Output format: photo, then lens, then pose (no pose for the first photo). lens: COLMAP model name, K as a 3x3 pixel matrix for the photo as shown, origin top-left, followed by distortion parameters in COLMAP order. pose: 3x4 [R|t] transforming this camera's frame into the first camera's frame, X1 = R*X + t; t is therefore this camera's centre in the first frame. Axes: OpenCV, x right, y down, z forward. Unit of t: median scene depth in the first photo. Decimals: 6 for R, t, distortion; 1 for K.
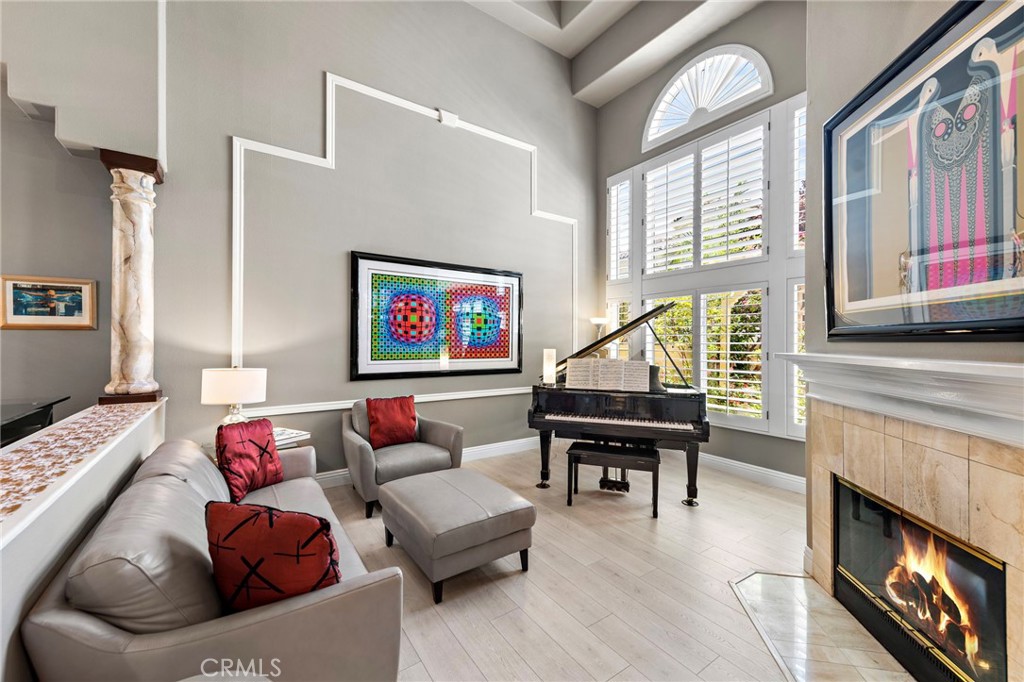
lens RADIAL K [[402.5, 0, 514.2], [0, 402.5, 336.8], [0, 0, 1]] dist [0.005430, -0.000212]
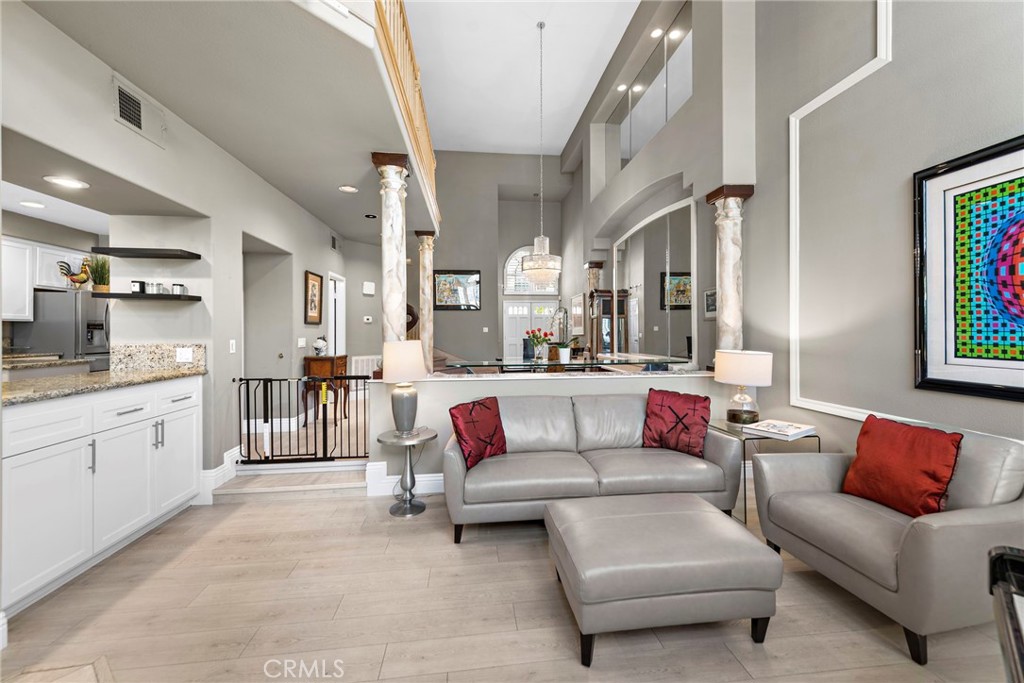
lens RADIAL K [[404.3, 0, 511.2], [0, 404.3, 332.9], [0, 0, 1]] dist [0.004531, -0.000597]
pose [[-0.465109, -0.002444, -0.885250, 0.425710], [0.010373, 0.999912, -0.008211, 0.025501], [0.885193, -0.013001, -0.465043, 0.758780]]
